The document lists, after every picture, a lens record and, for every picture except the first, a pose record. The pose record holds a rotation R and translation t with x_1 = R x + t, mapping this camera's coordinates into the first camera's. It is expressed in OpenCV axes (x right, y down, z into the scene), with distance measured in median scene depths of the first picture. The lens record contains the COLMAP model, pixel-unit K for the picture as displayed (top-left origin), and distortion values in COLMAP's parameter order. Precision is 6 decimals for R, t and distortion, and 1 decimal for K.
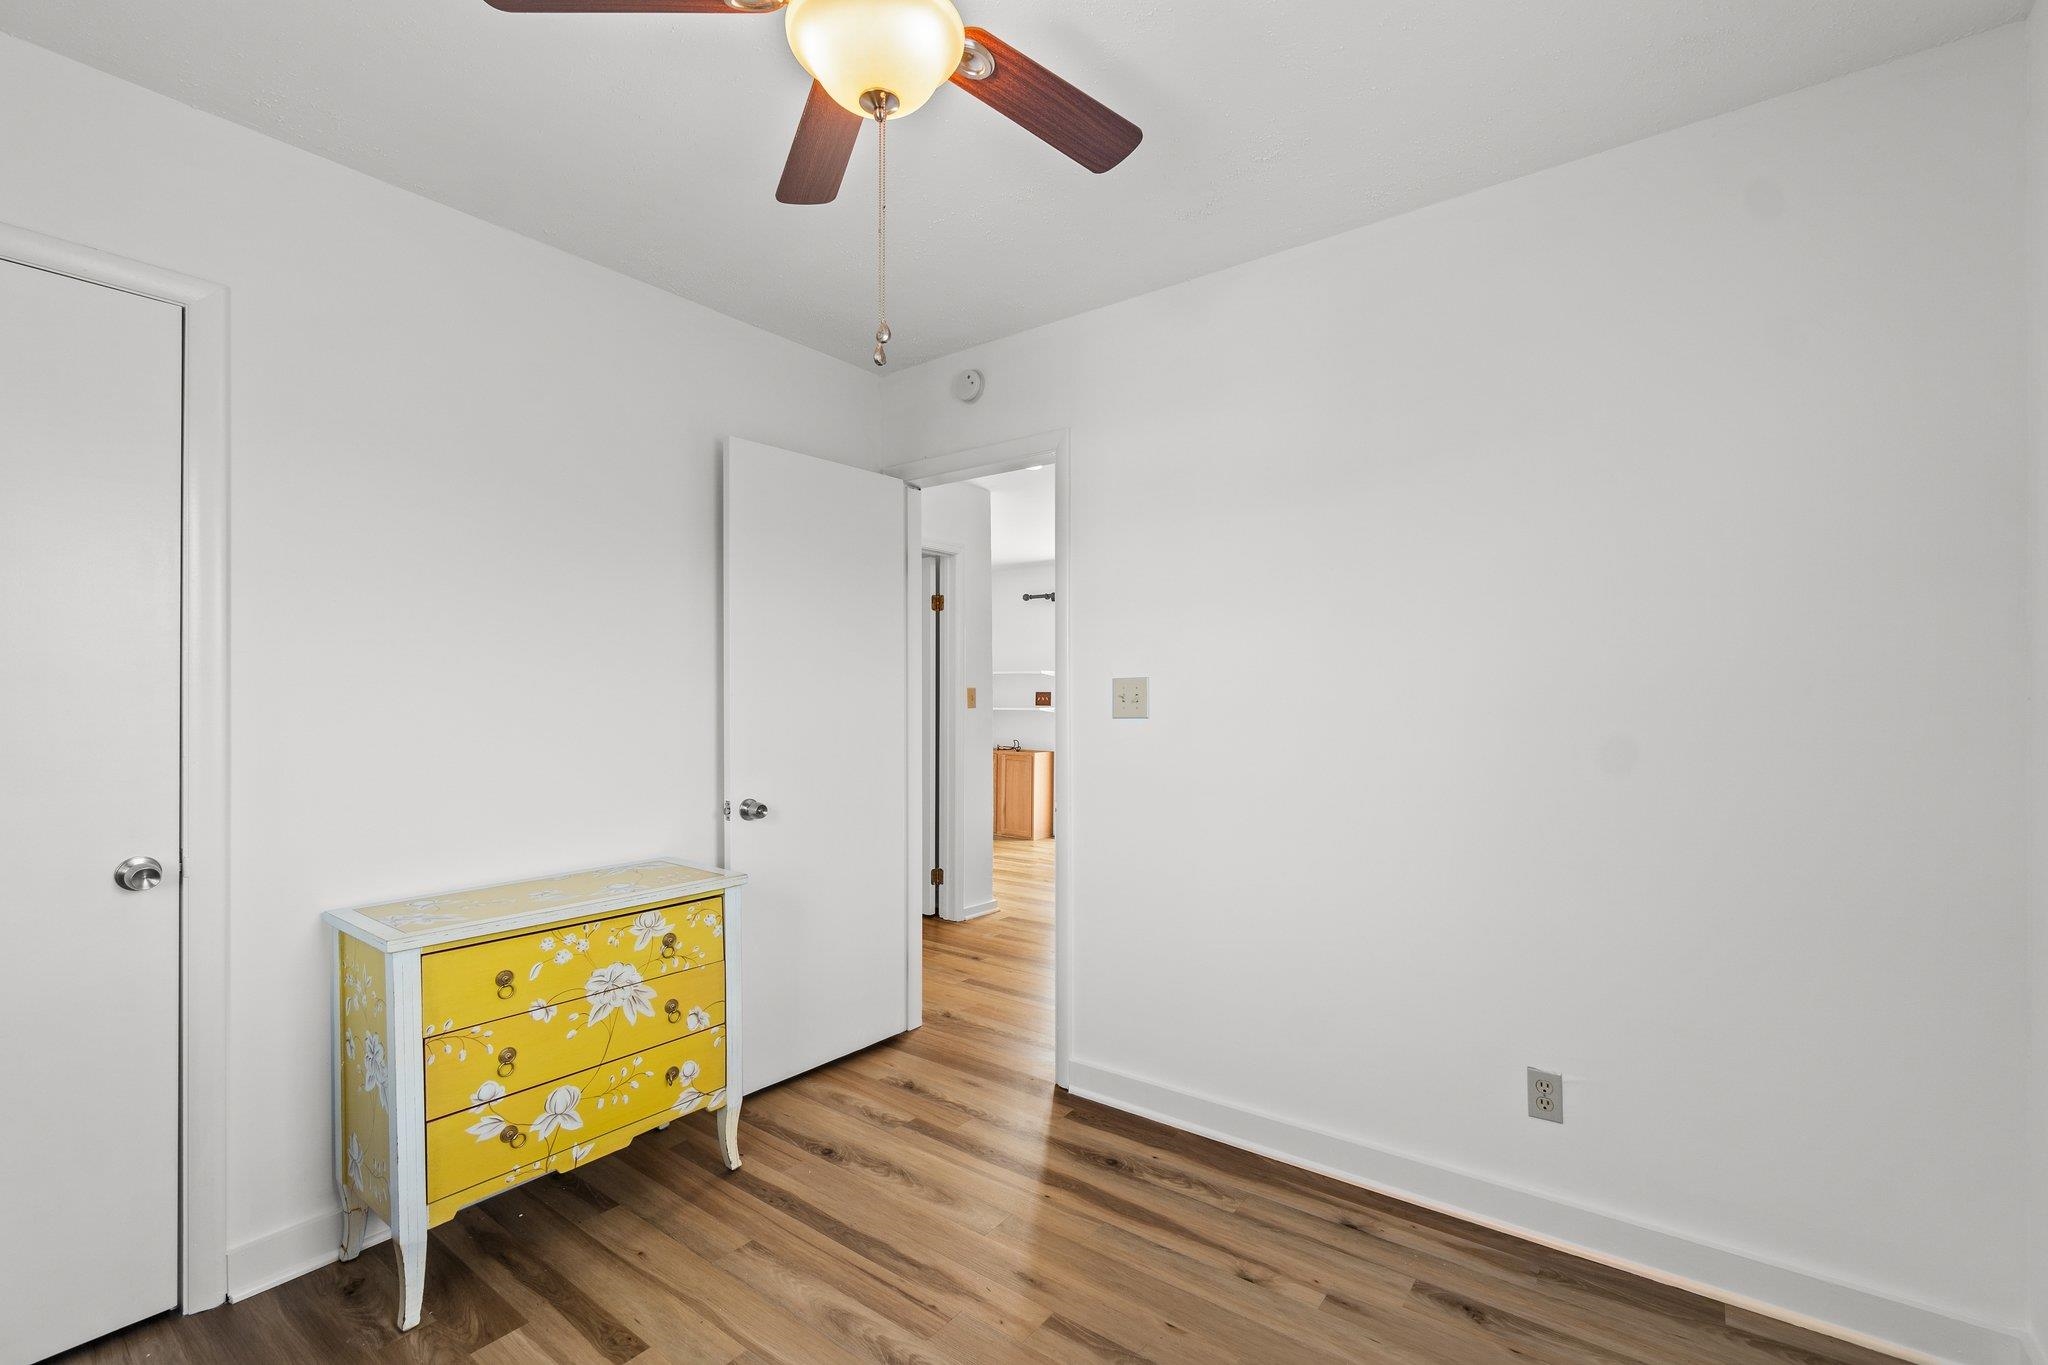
lens RADIAL K [[884.0, 0, 1033.3], [0, 884.0, 694.0], [0, 0, 1]] dist [-0.003652, -0.000551]
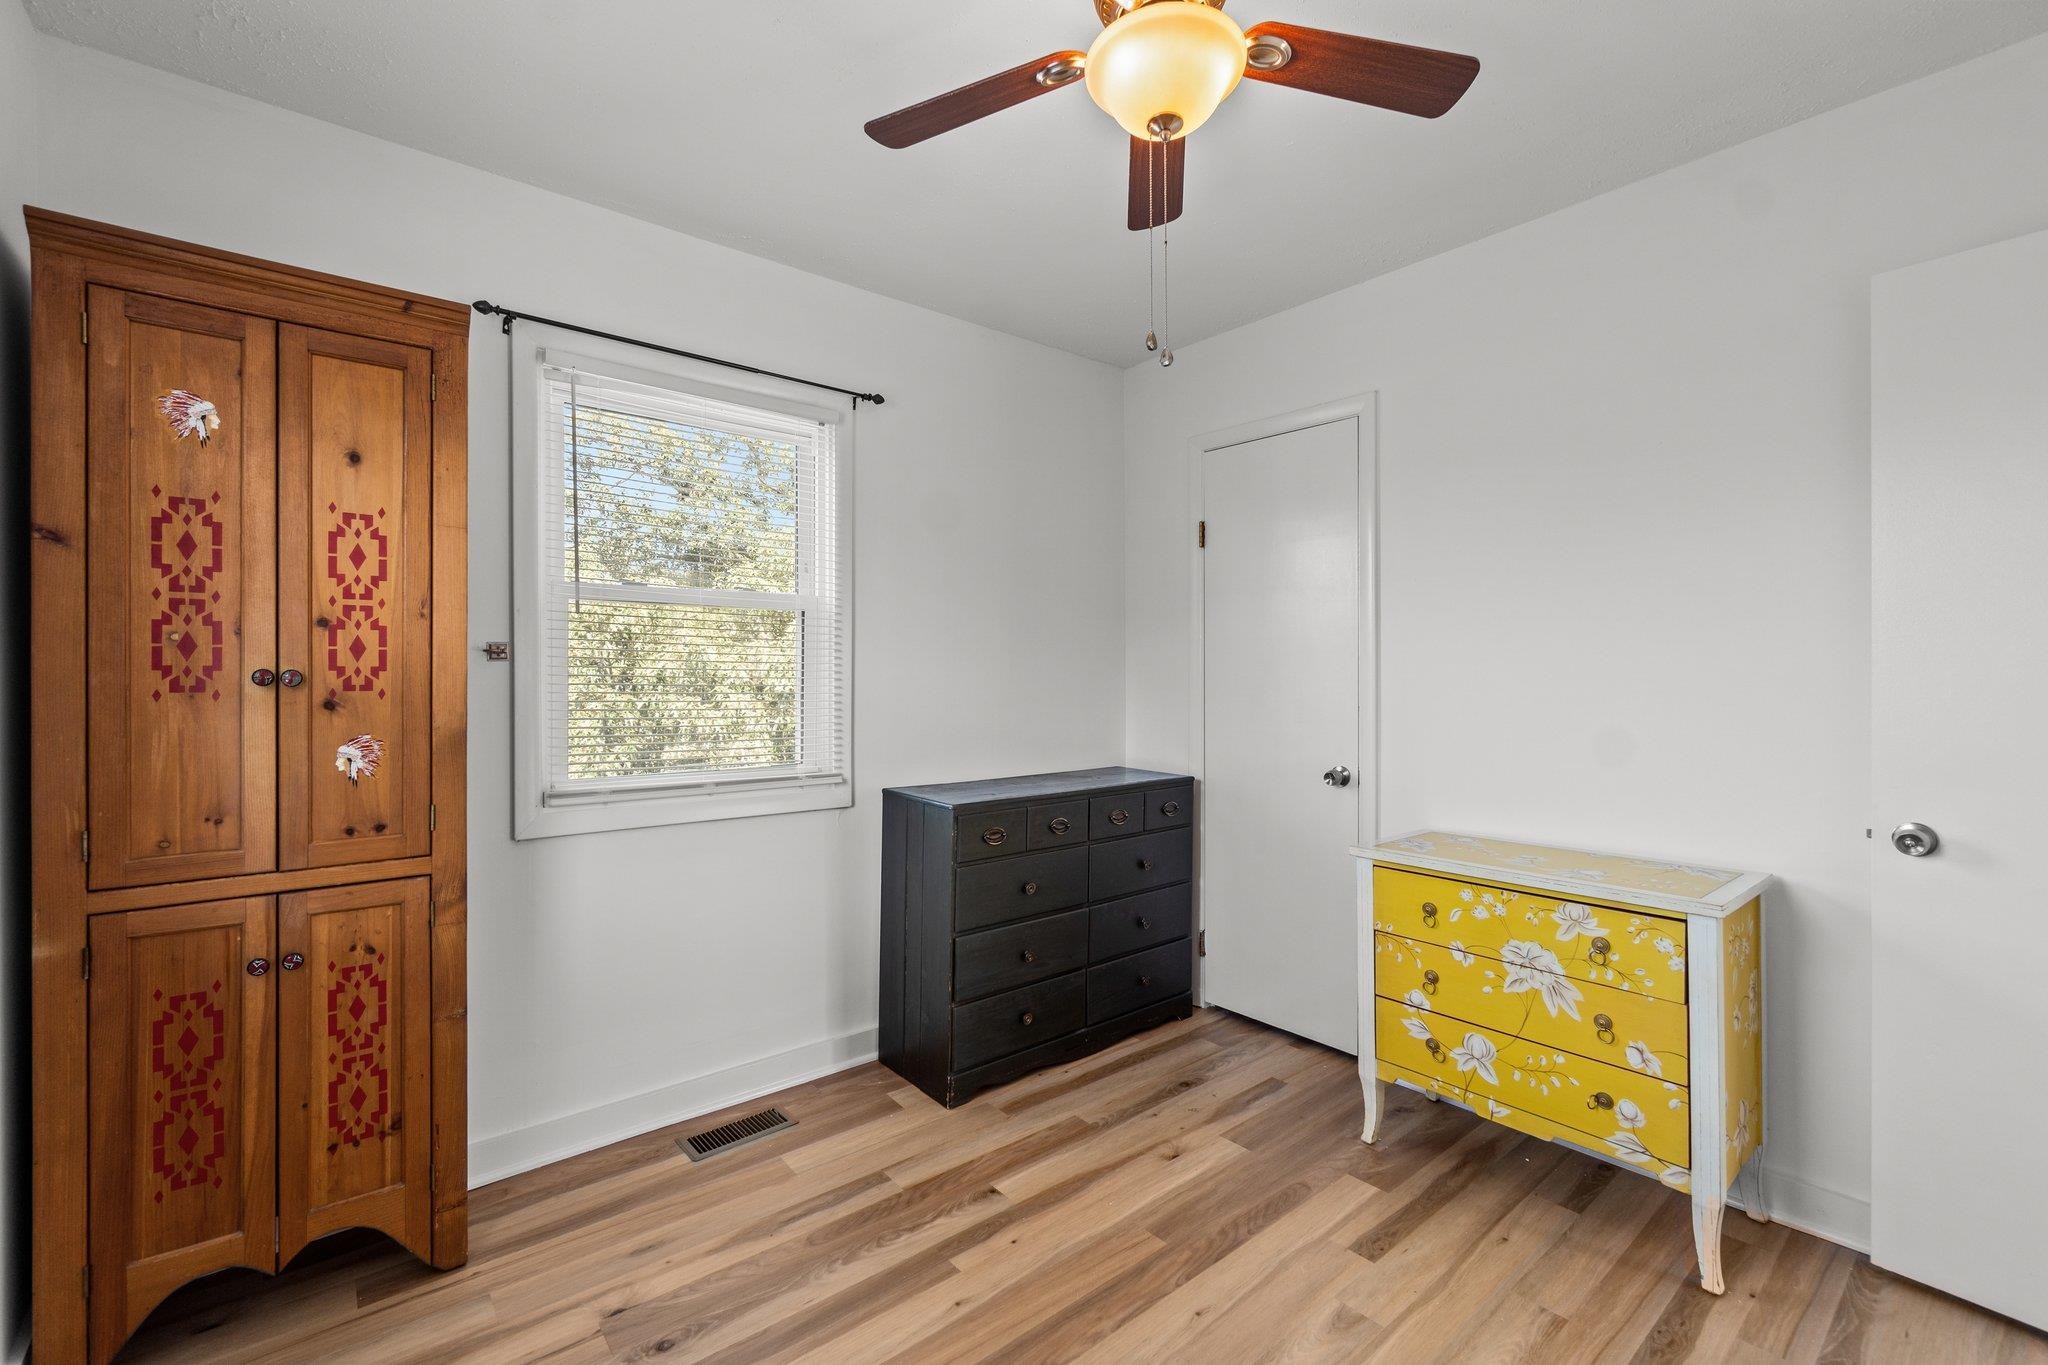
lens RADIAL K [[884.0, 0, 1034.6], [0, 884.0, 674.7], [0, 0, 1]] dist [-0.003652, -0.000551]
pose [[-0.234794, 0.004298, -0.972036, 0.600612], [0.011499, 0.999933, 0.001644, 0.004710], [0.971977, -0.010791, -0.234828, 0.710271]]
